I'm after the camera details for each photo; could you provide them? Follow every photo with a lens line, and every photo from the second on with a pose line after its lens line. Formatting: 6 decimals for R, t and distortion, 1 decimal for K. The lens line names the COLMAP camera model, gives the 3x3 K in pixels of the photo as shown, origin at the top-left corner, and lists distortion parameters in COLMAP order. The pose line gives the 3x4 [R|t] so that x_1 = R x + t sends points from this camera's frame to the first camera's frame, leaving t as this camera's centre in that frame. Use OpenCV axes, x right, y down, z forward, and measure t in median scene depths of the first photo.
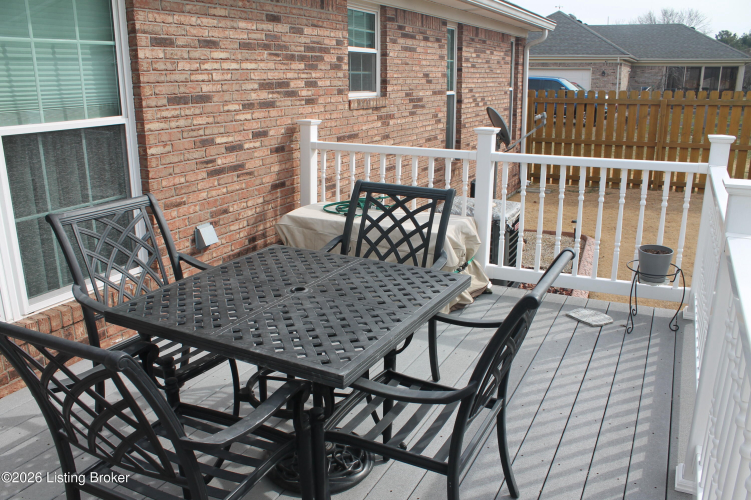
lens RADIAL K [[620.2, 0, 376.7], [0, 620.2, 246.0], [0, 0, 1]] dist [-0.117336, 0.036433]
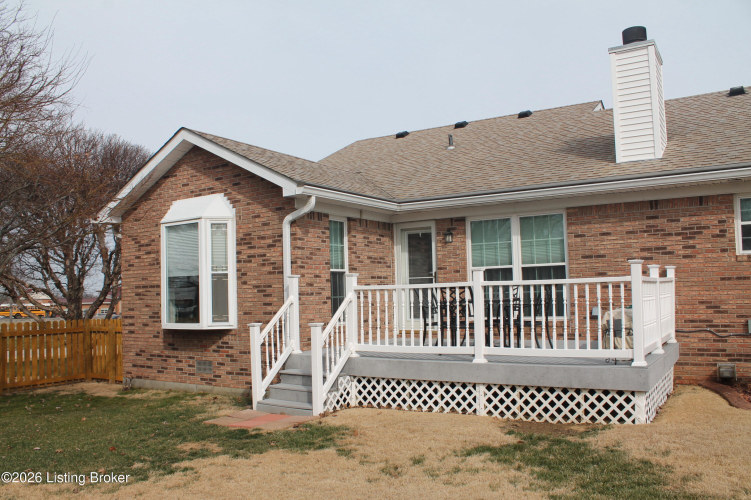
lens RADIAL K [[620.2, 0, 376.8], [0, 620.2, 253.8], [0, 0, 1]] dist [-0.117336, 0.036433]
pose [[-0.100909, -0.050156, -0.993631, 1.999047], [-0.239882, 0.970490, -0.024626, 0.024689], [0.965543, 0.235869, -0.109962, 0.348450]]
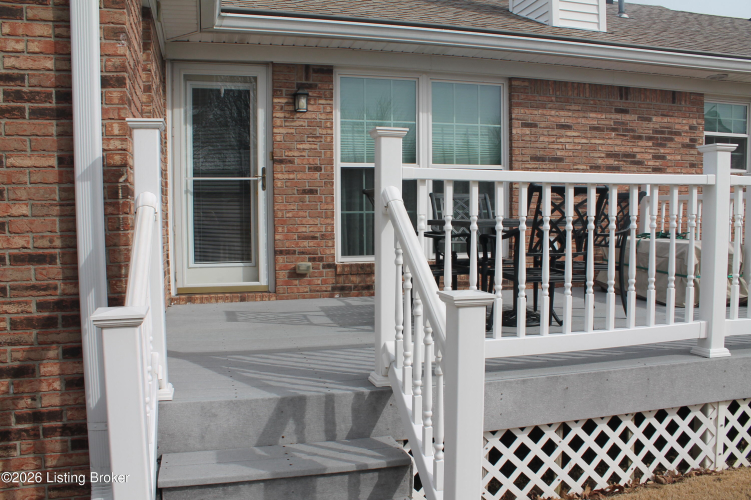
lens RADIAL K [[620.2, 0, 372.6], [0, 620.2, 249.6], [0, 0, 1]] dist [-0.117336, 0.036433]
pose [[0.657556, 0.044924, -0.752065, 0.554683], [-0.201765, 0.972259, -0.118334, 0.249640], [0.725886, 0.229551, 0.648379, -0.313438]]
